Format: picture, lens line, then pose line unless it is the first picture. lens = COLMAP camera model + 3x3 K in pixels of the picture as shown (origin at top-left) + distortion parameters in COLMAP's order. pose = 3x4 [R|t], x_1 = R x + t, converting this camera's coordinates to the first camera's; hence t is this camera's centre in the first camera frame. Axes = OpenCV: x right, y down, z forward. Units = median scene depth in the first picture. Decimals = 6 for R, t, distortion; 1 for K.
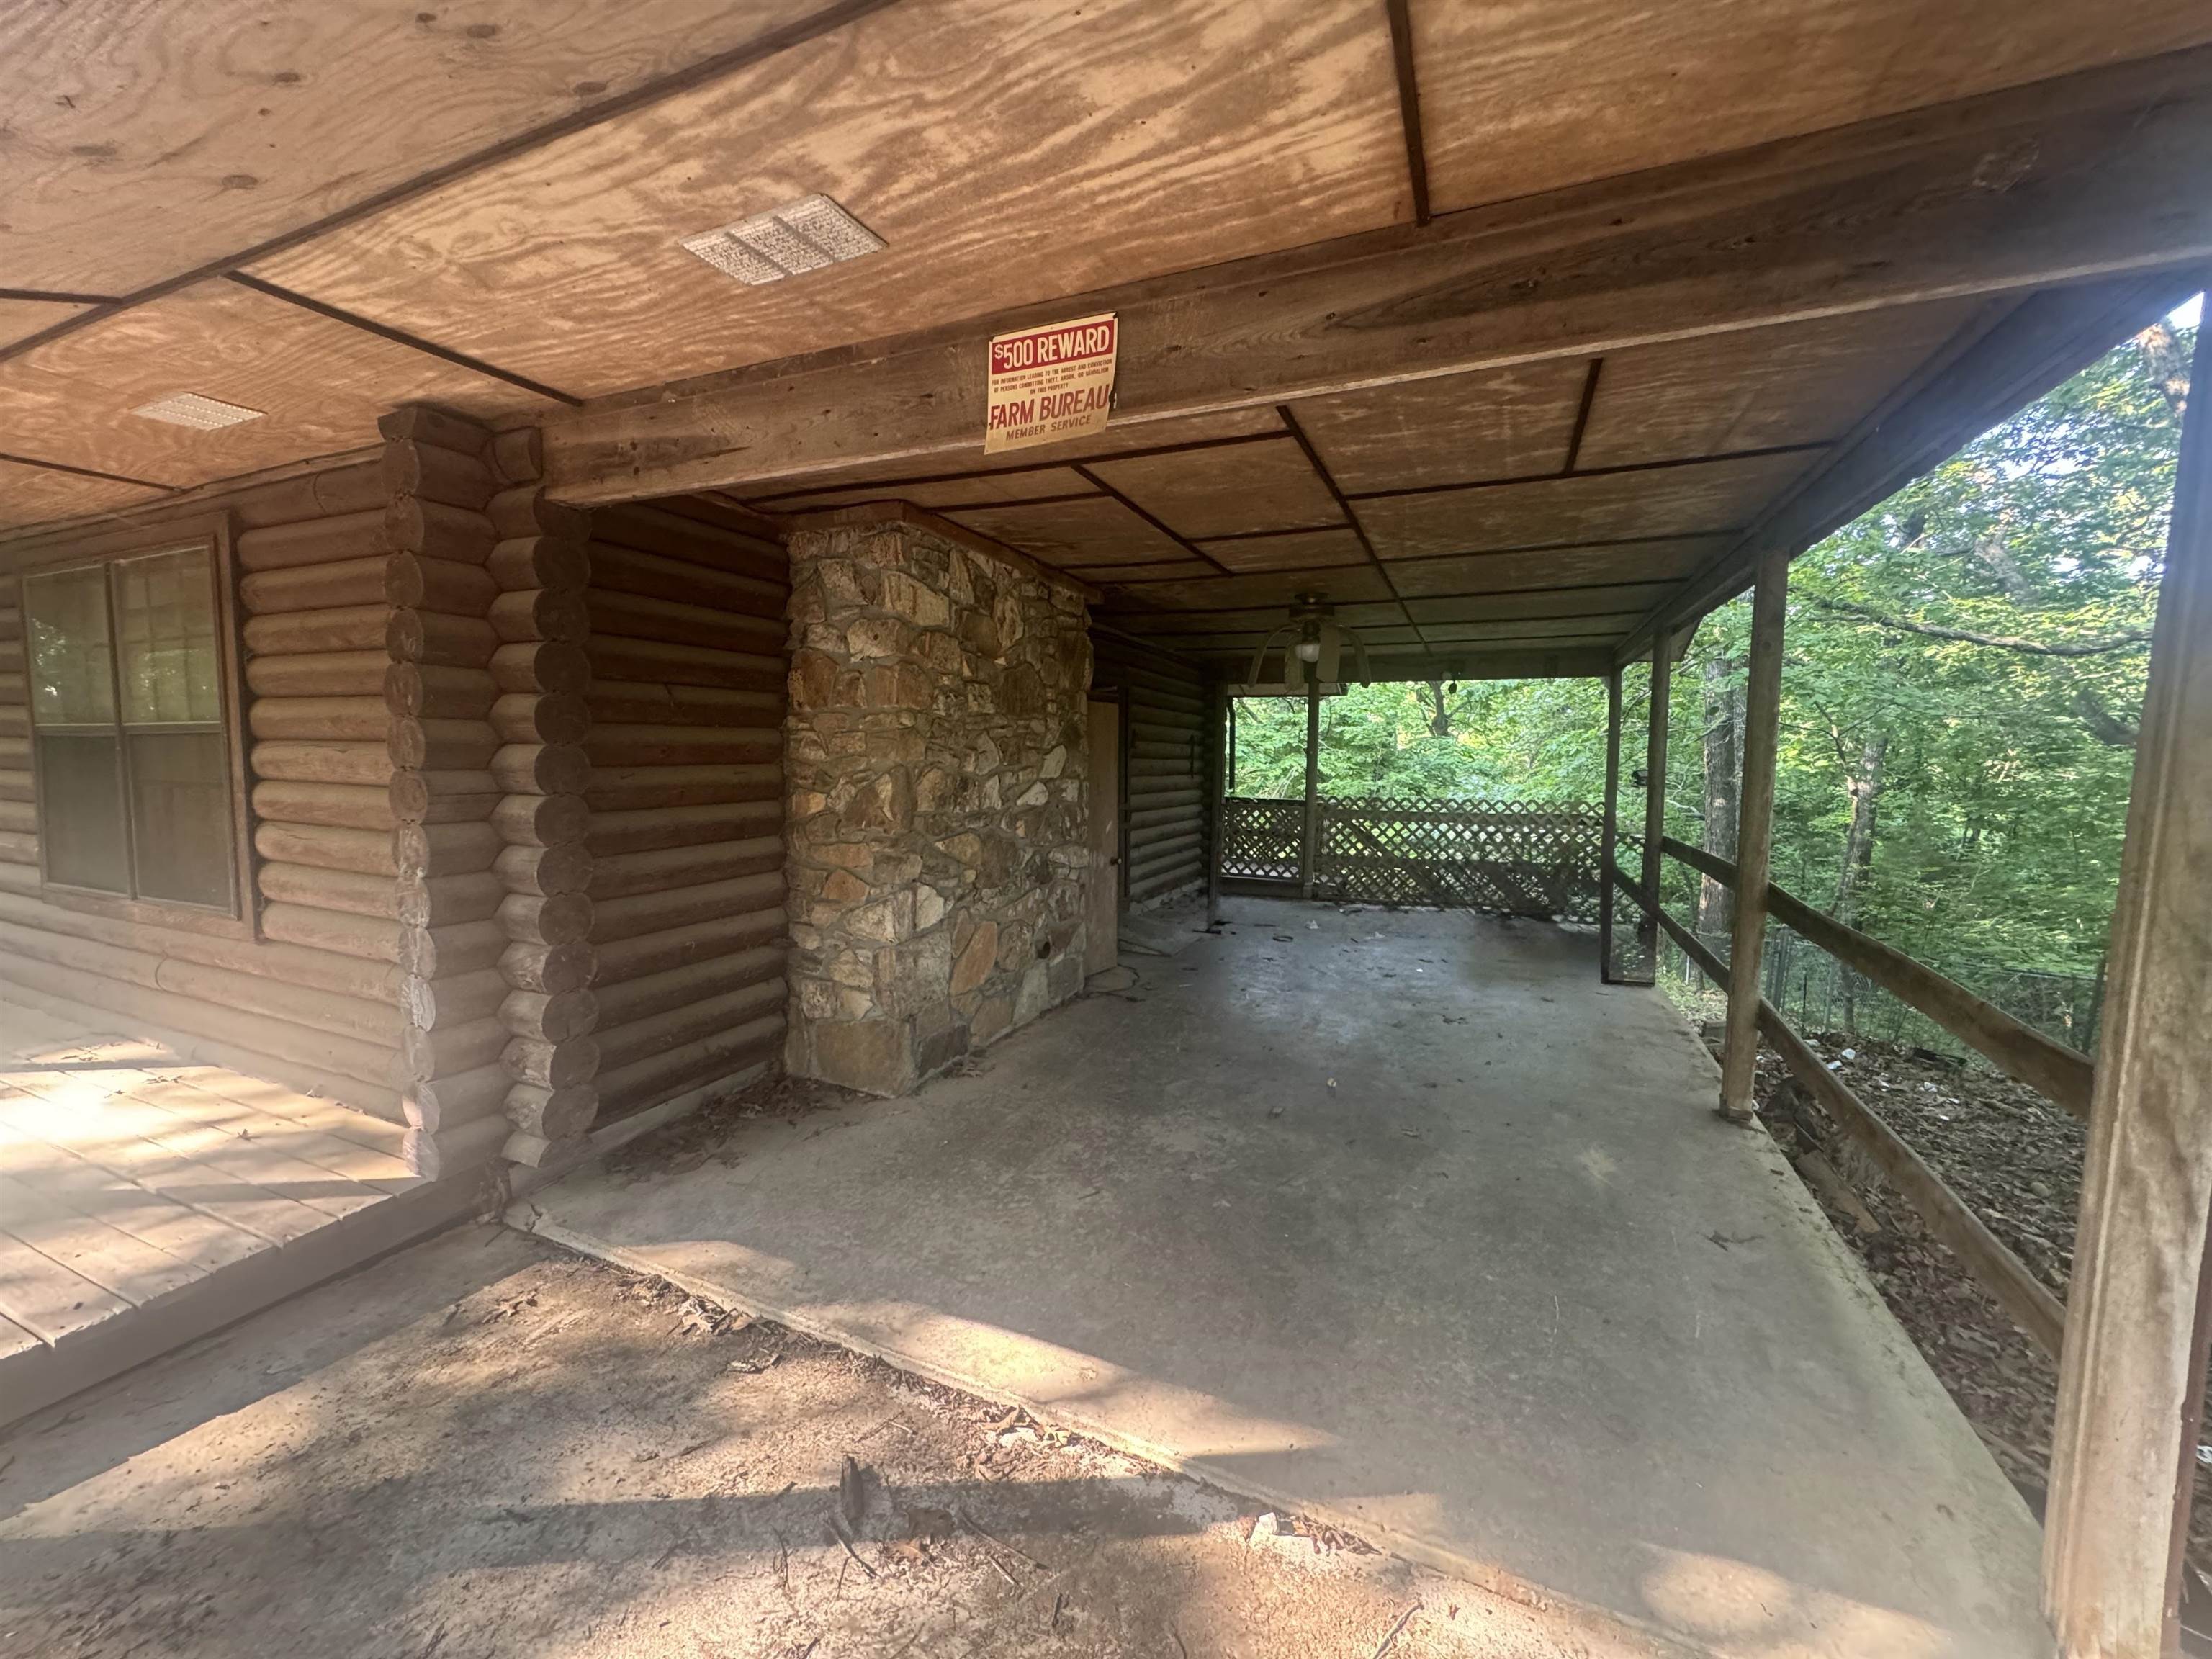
lens RADIAL K [[877.8, 0, 1106.0], [0, 877.8, 829.5], [0, 0, 1]] dist [-0.001915, 0.000091]
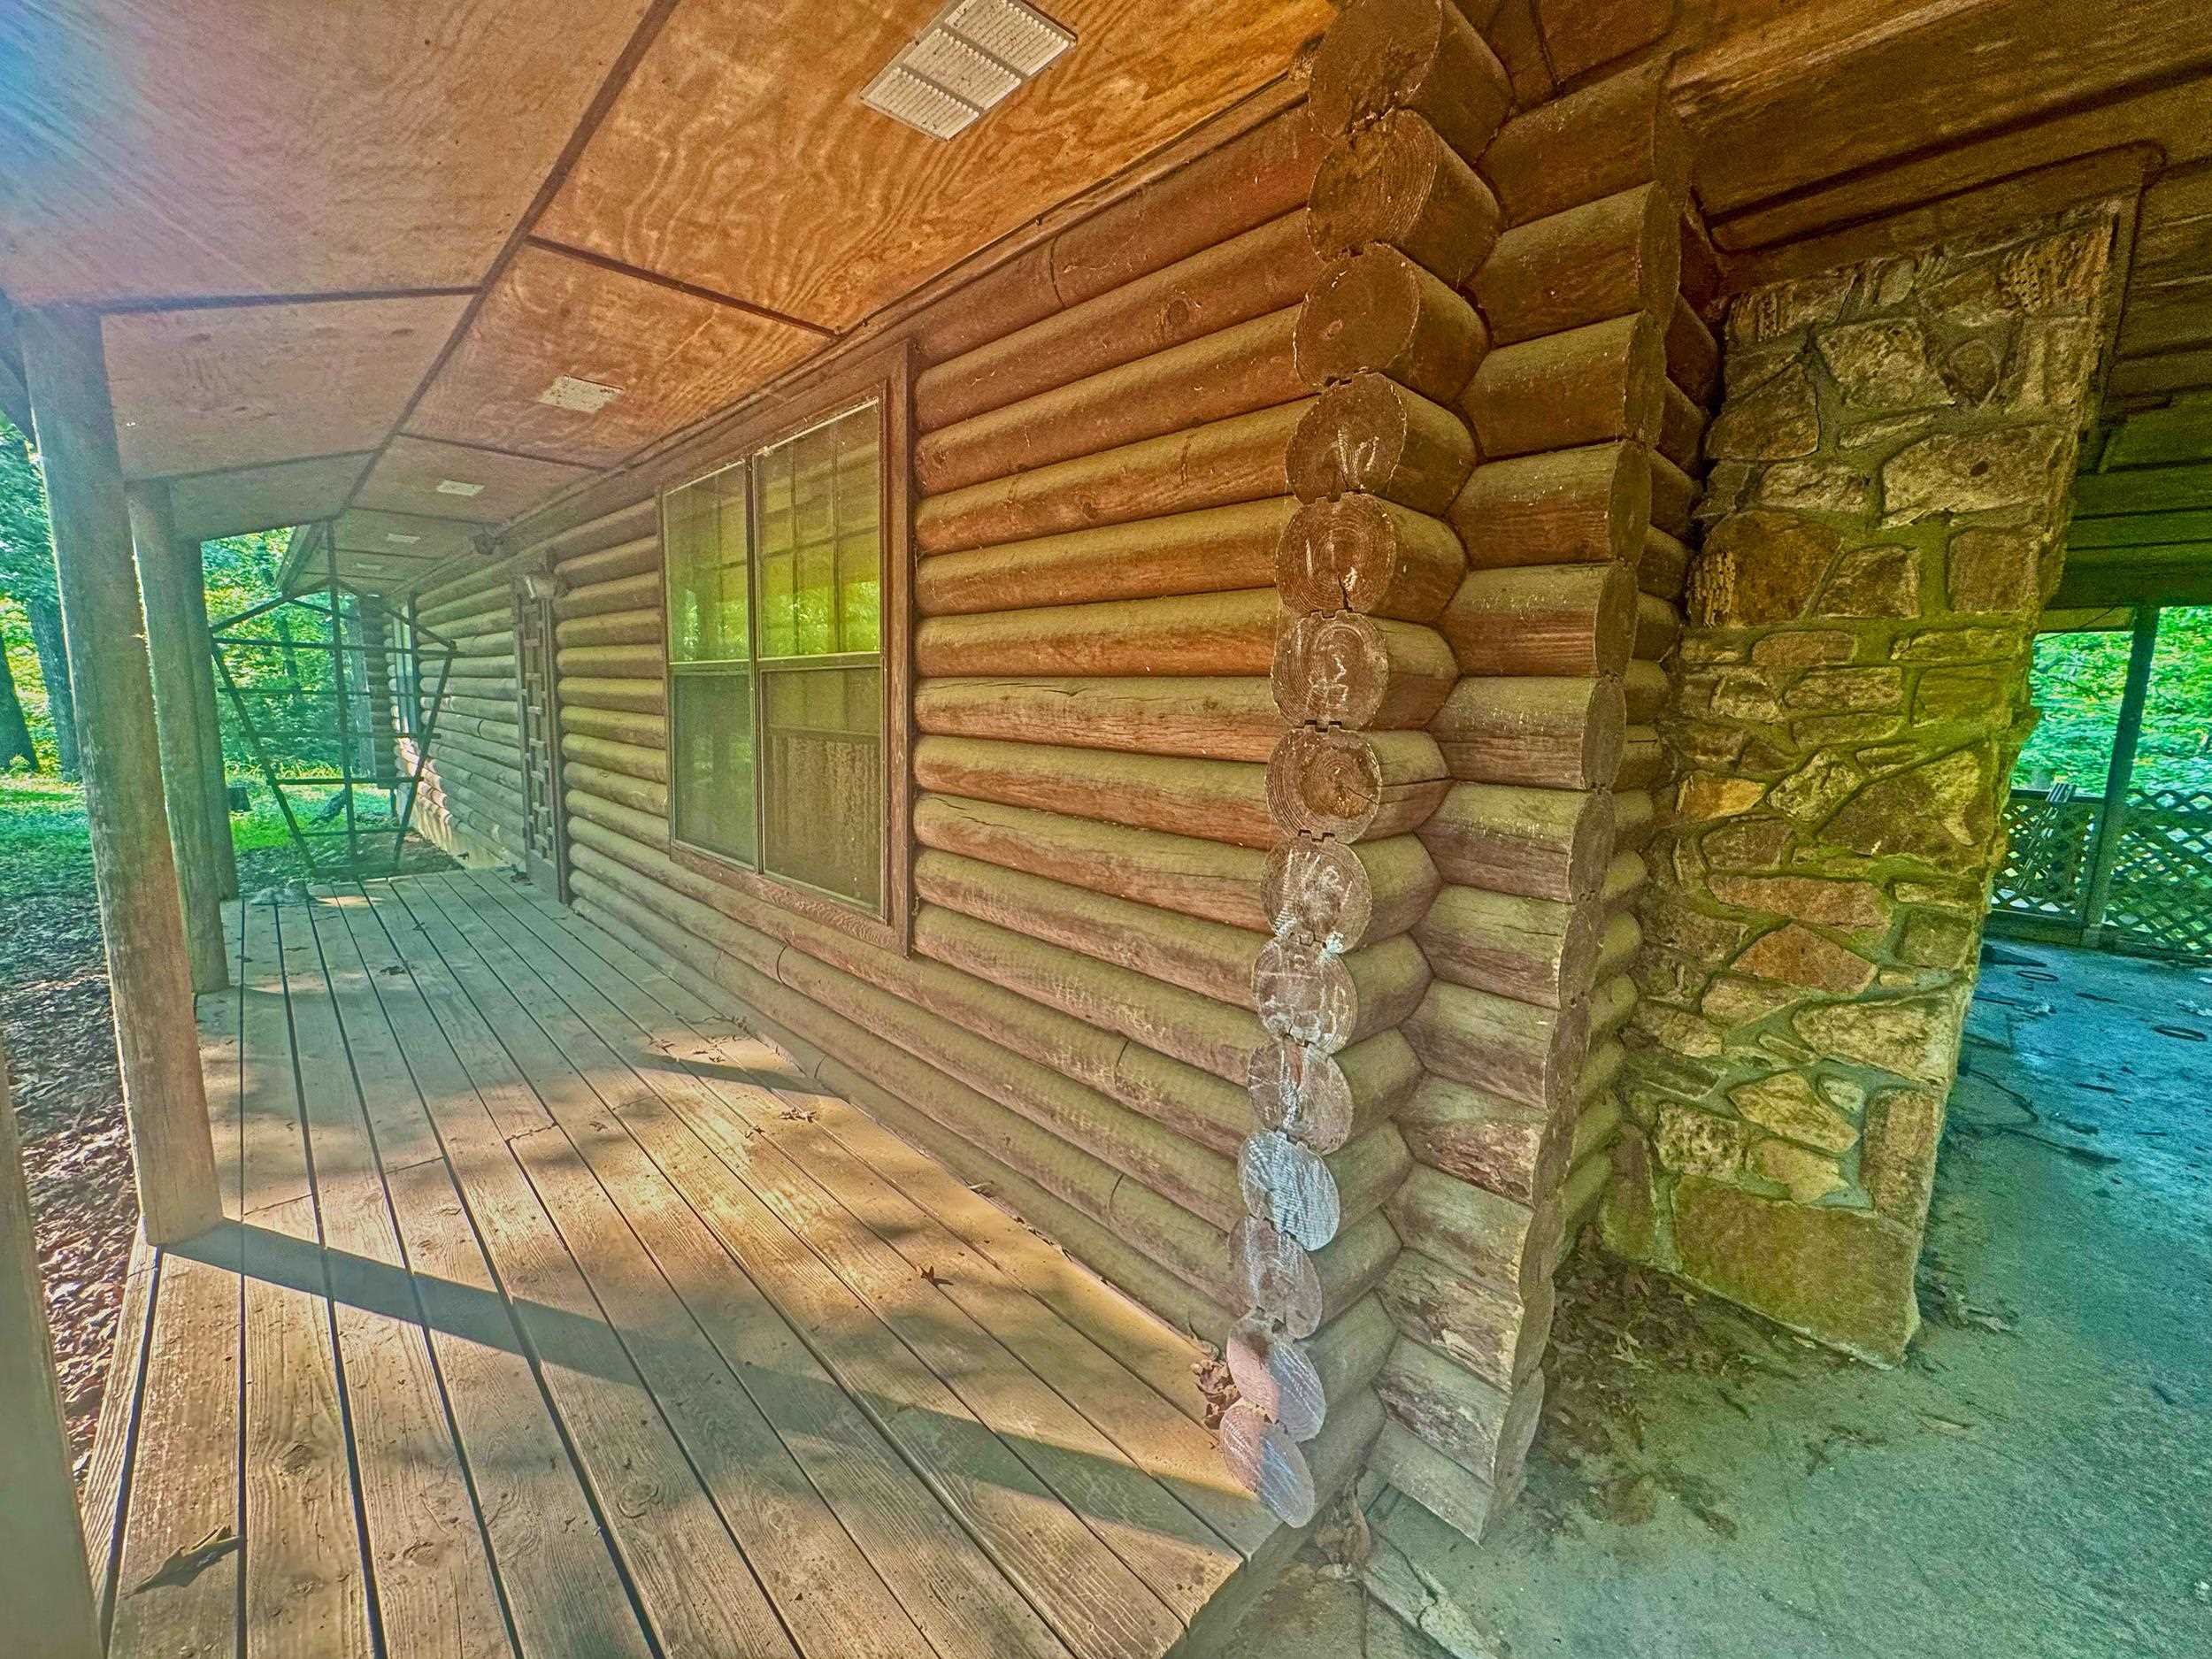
lens RADIAL K [[877.8, 0, 1106.0], [0, 877.8, 829.5], [0, 0, 1]] dist [-0.001915, 0.000091]
pose [[0.927935, 0.064969, -0.367037, -0.515298], [-0.047494, 0.997275, 0.056454, -0.024116], [0.369704, -0.034953, 0.928492, 0.359779]]
